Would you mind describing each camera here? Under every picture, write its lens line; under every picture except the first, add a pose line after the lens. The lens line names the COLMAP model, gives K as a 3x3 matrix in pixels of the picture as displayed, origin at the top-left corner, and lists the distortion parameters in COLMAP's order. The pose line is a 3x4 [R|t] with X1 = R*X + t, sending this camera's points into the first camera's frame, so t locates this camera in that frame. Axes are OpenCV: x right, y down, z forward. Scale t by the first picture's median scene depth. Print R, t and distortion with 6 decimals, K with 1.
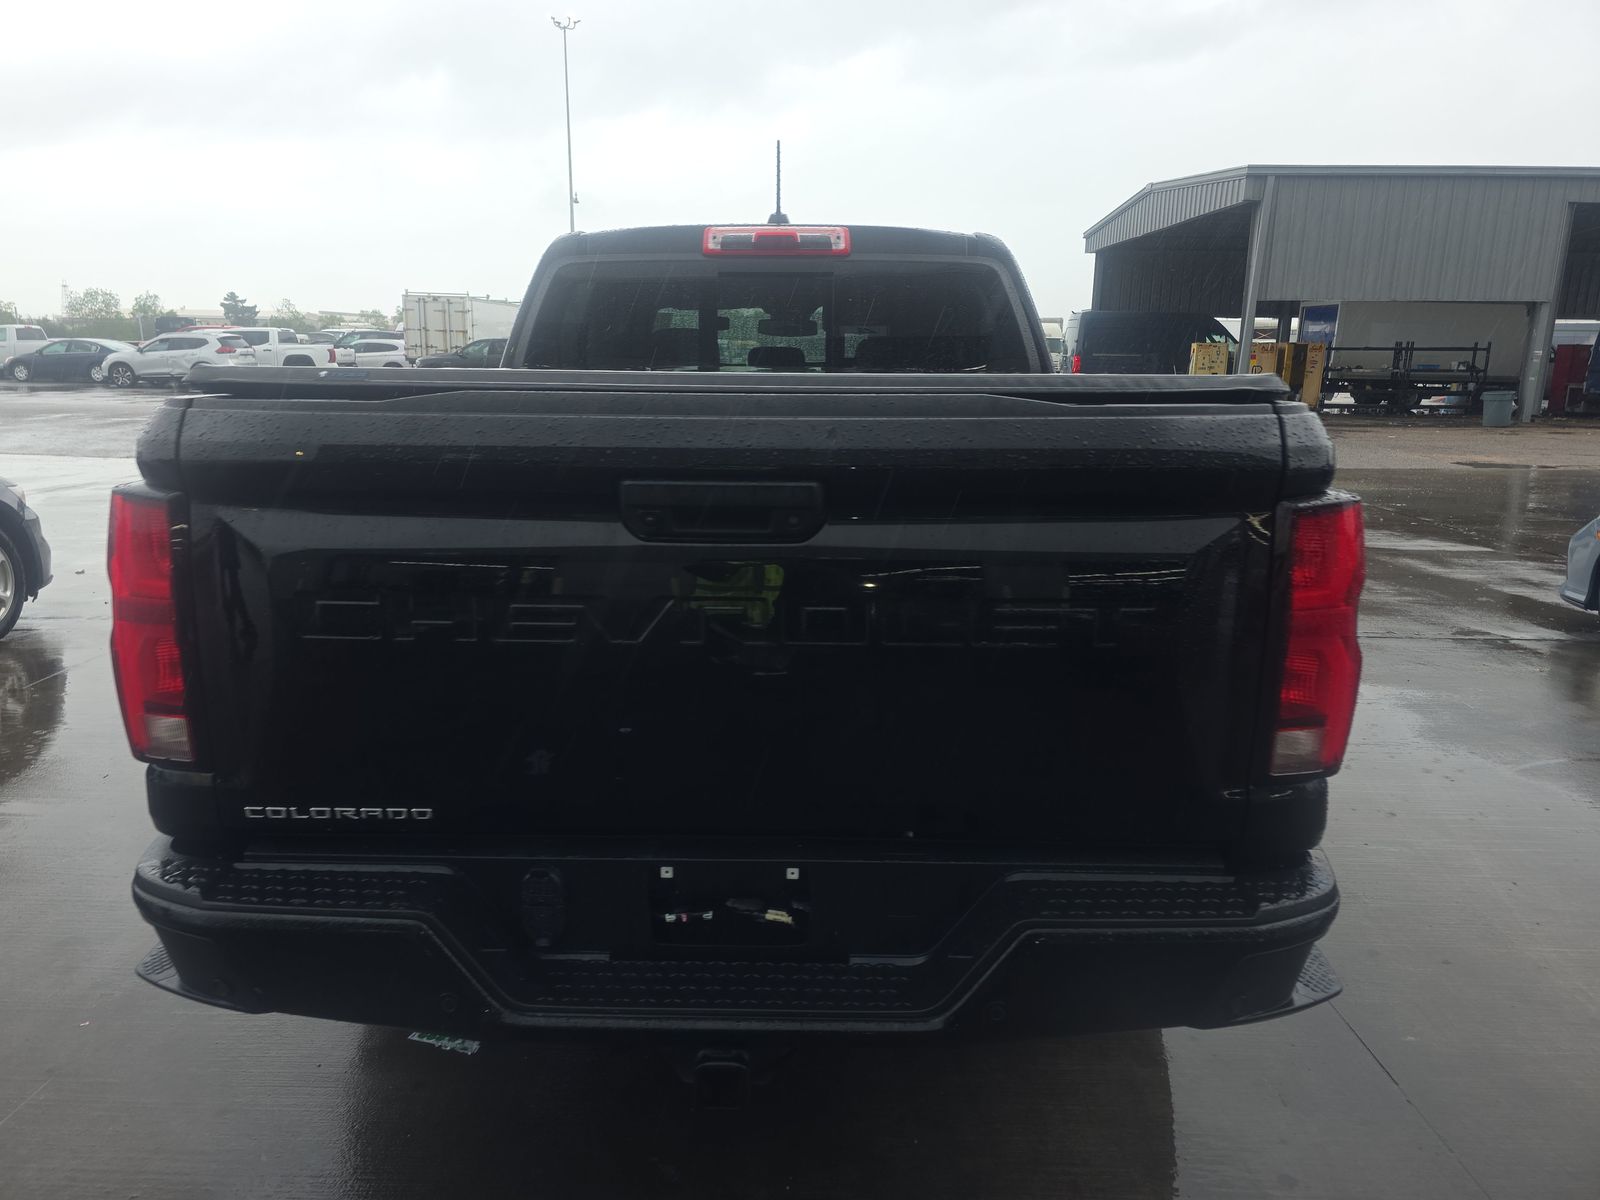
lens RADIAL K [[1070.7, 0, 800.0], [0, 1070.7, 600.0], [0, 0, 1]] dist [-0.003218, -0.003949]
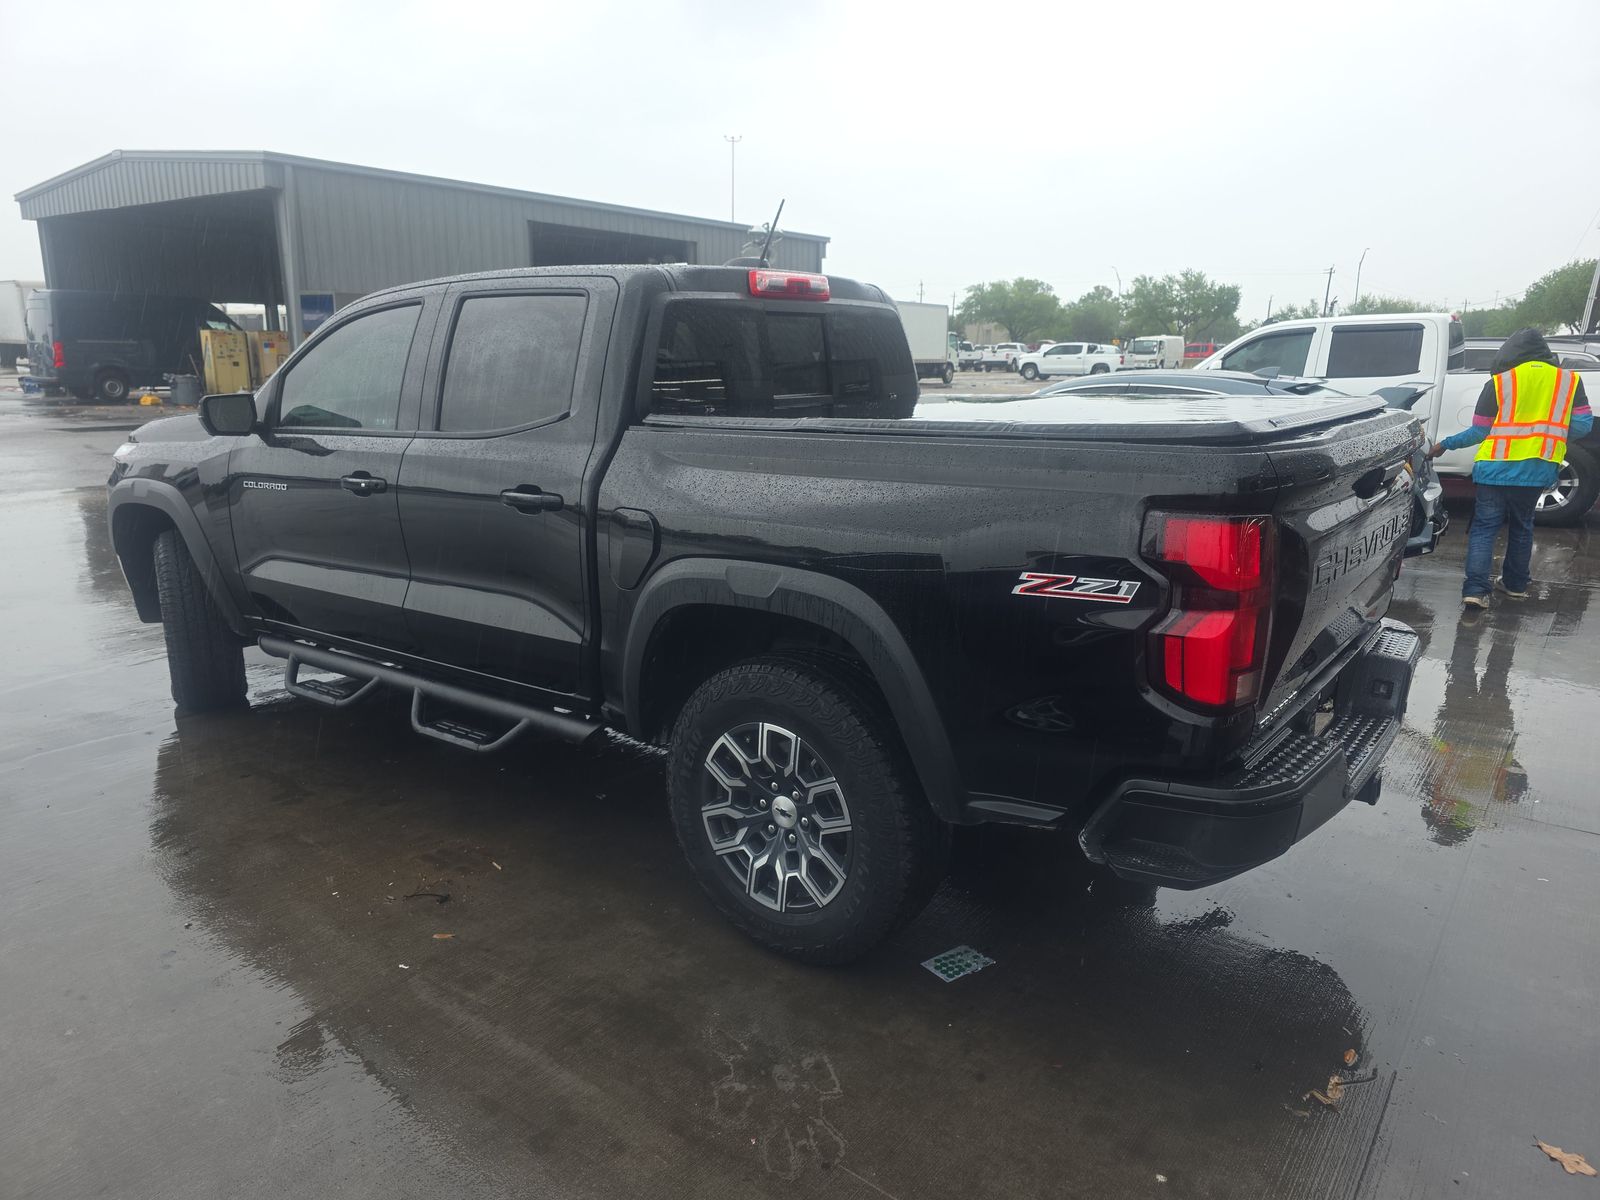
lens RADIAL K [[1065.0, 0, 800.0], [0, 1065.0, 600.0], [0, 0, 1]] dist [0.003435, 0.005457]
pose [[0.586847, -0.183738, 0.788575, -0.126220], [0.174022, 0.979775, 0.098783, -0.009483], [-0.790776, 0.079259, 0.606952, 0.035884]]
